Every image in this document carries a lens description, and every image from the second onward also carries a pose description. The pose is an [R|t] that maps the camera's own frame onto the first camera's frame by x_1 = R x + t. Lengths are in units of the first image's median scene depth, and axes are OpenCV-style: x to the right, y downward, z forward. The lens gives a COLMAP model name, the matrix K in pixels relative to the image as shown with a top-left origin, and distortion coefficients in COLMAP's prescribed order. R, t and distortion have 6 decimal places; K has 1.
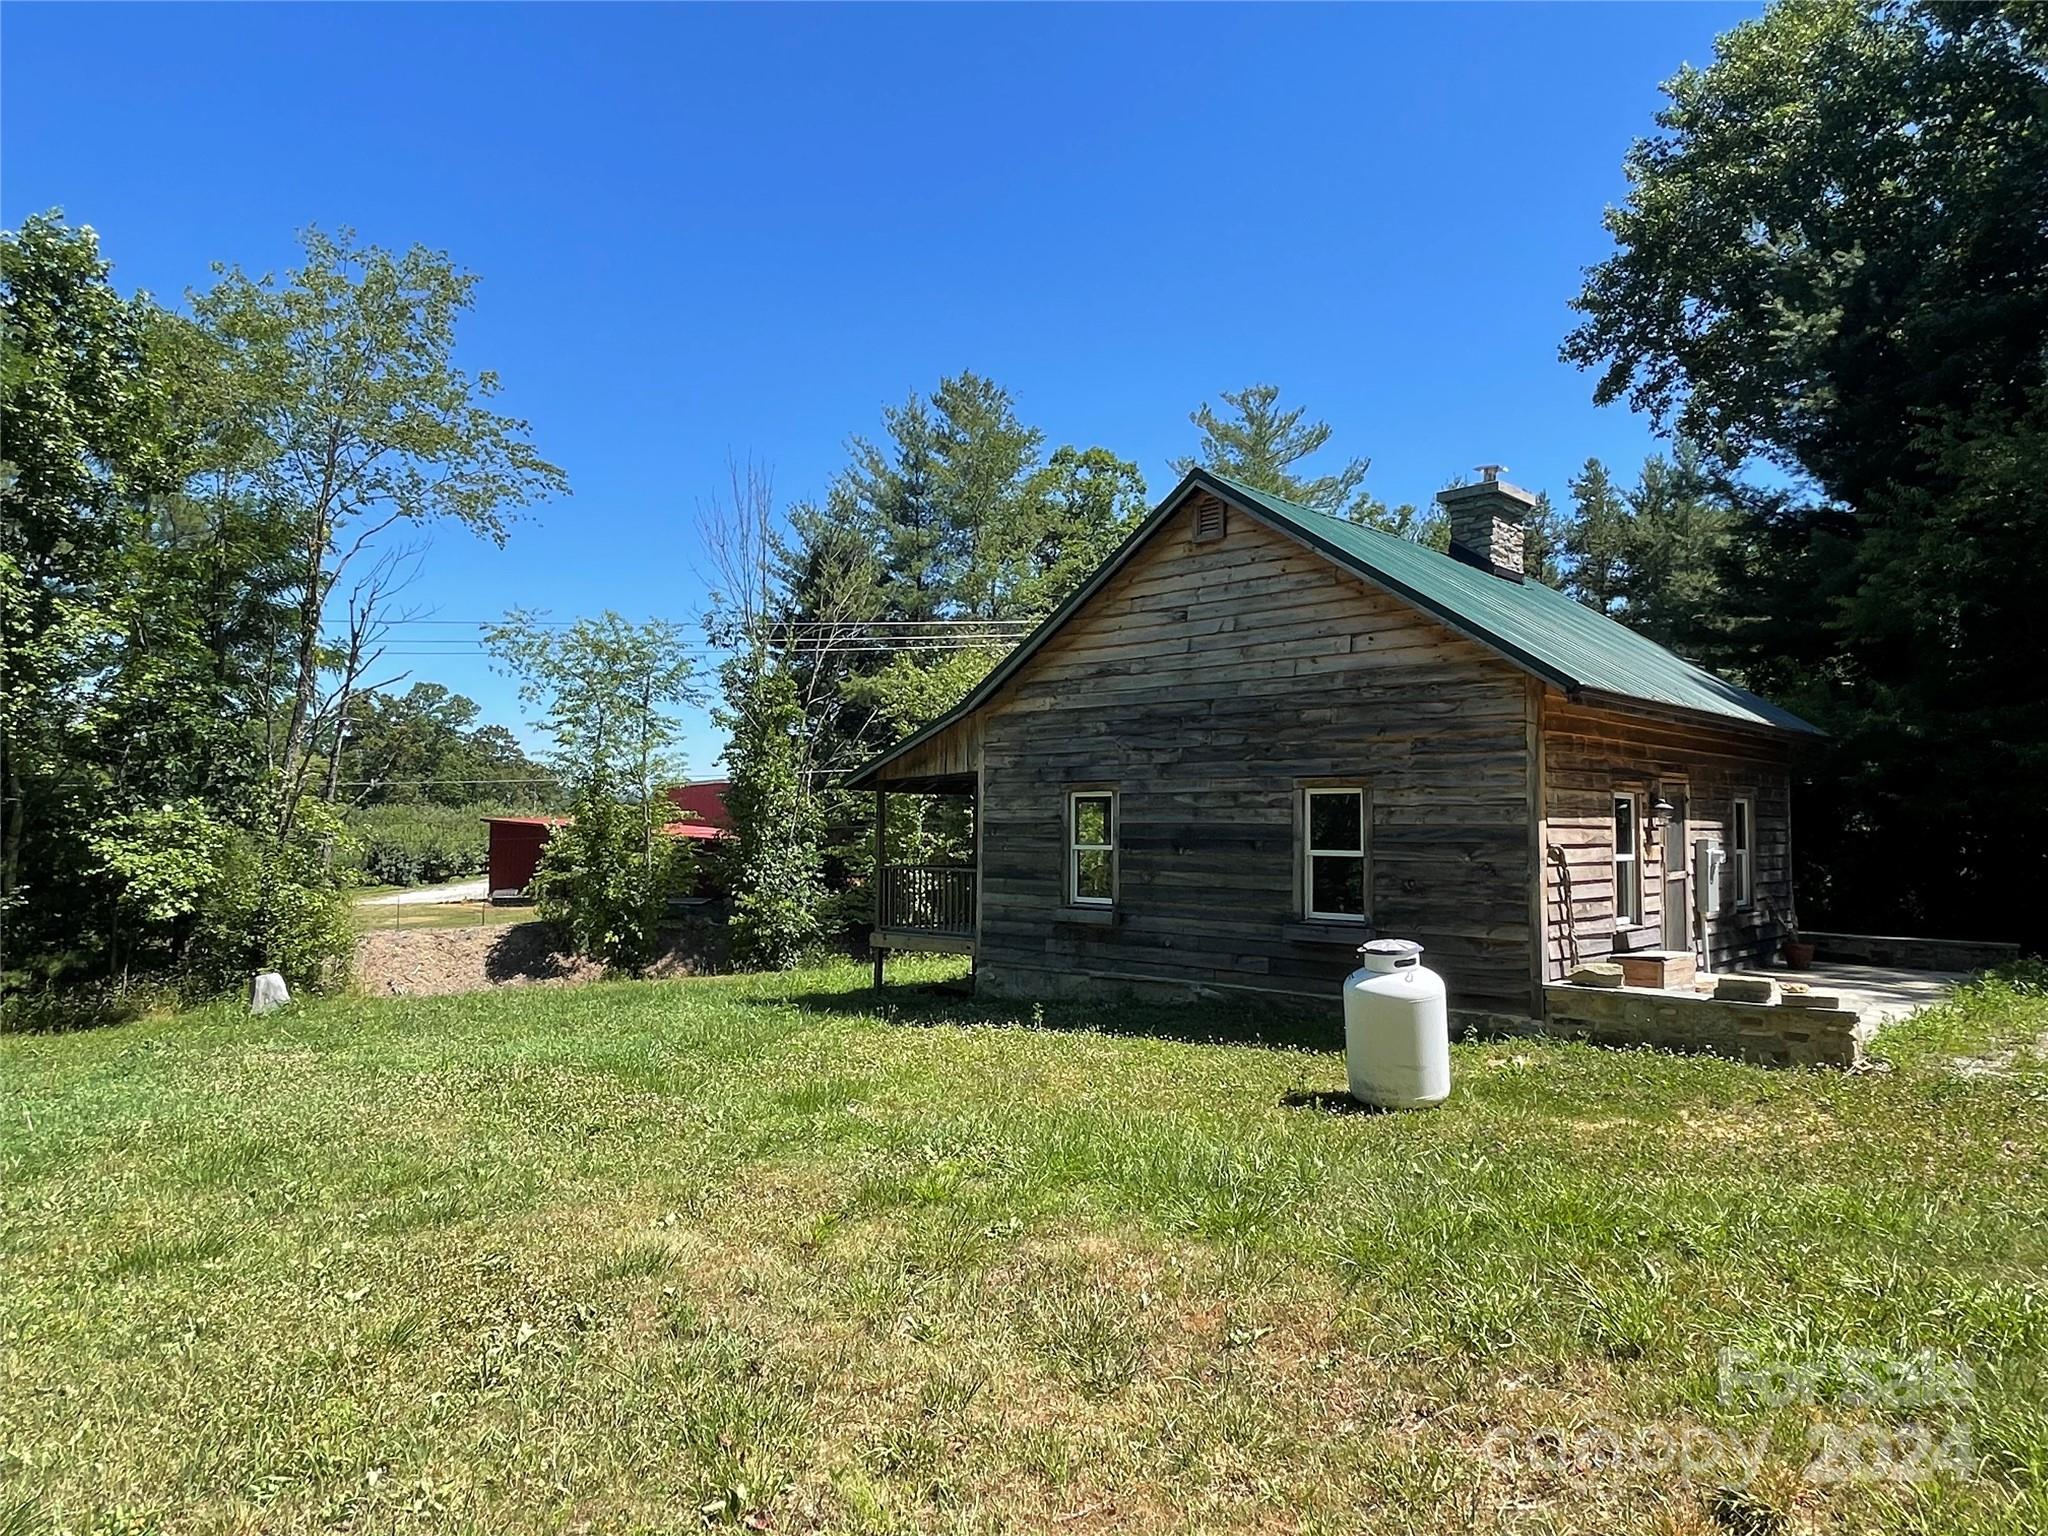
lens RADIAL K [[1324.6, 0, 1024.0], [0, 1324.6, 768.0], [0, 0, 1]] dist [0.005384, 0.001015]
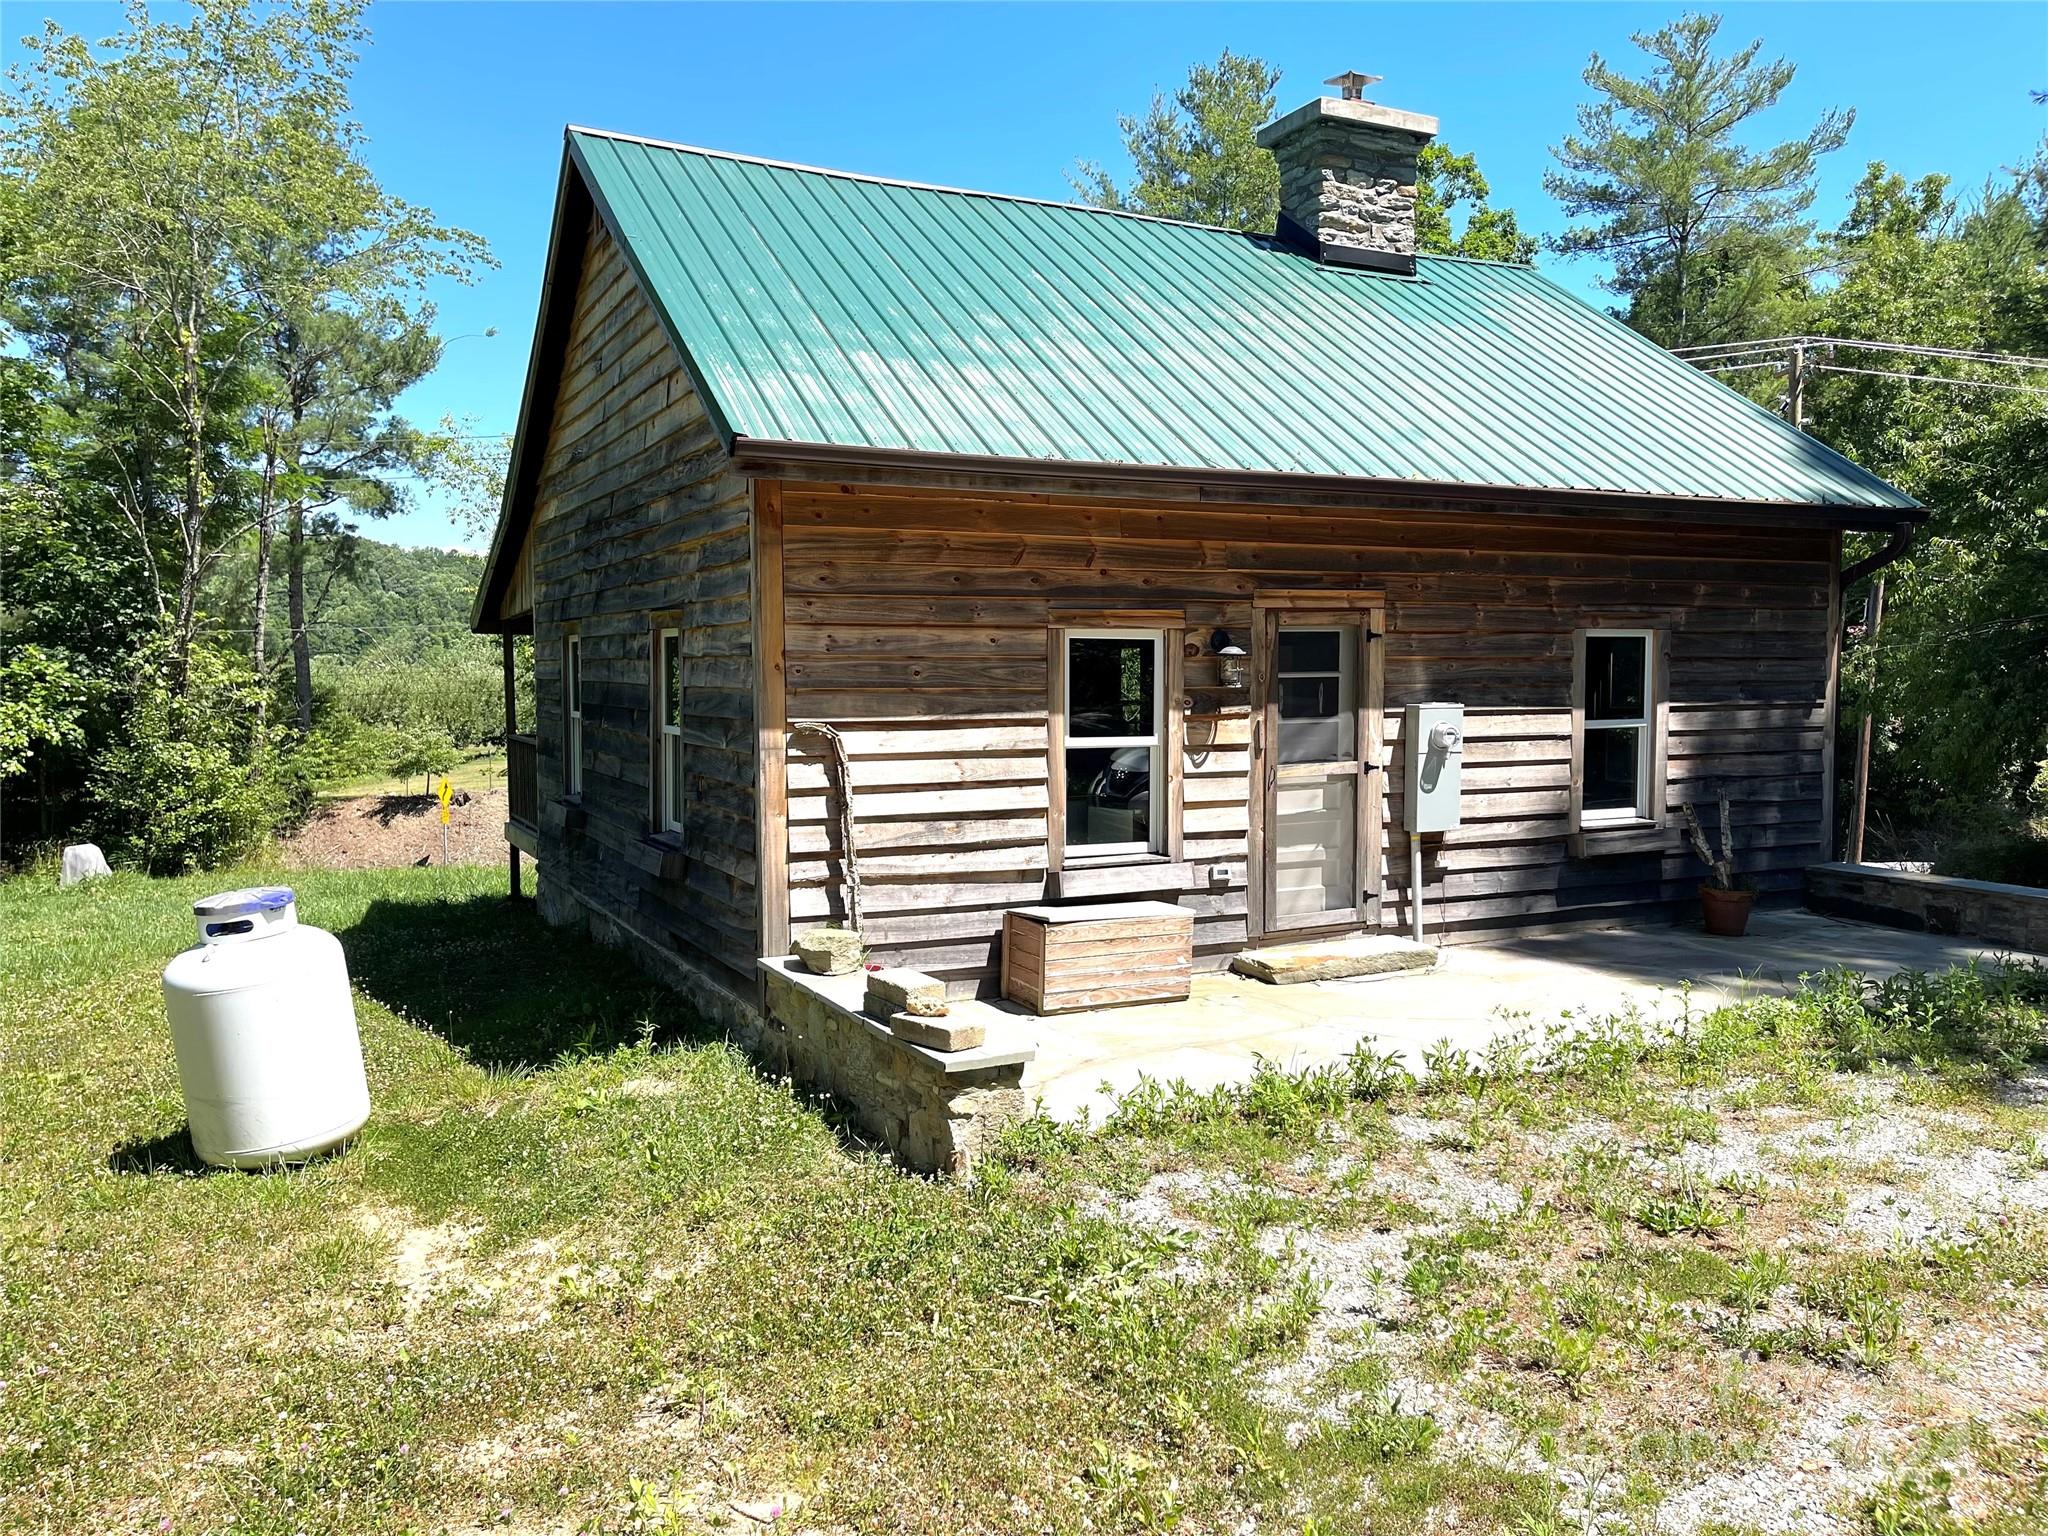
lens RADIAL K [[1589.0, 0, 1024.0], [0, 1589.0, 768.0], [0, 0, 1]] dist [0.030140, -0.008261]
pose [[0.942658, 0.015167, -0.333416, 0.274971], [0.021407, 0.994162, 0.105750, 0.002162], [0.333074, -0.106823, 0.936830, 0.145033]]
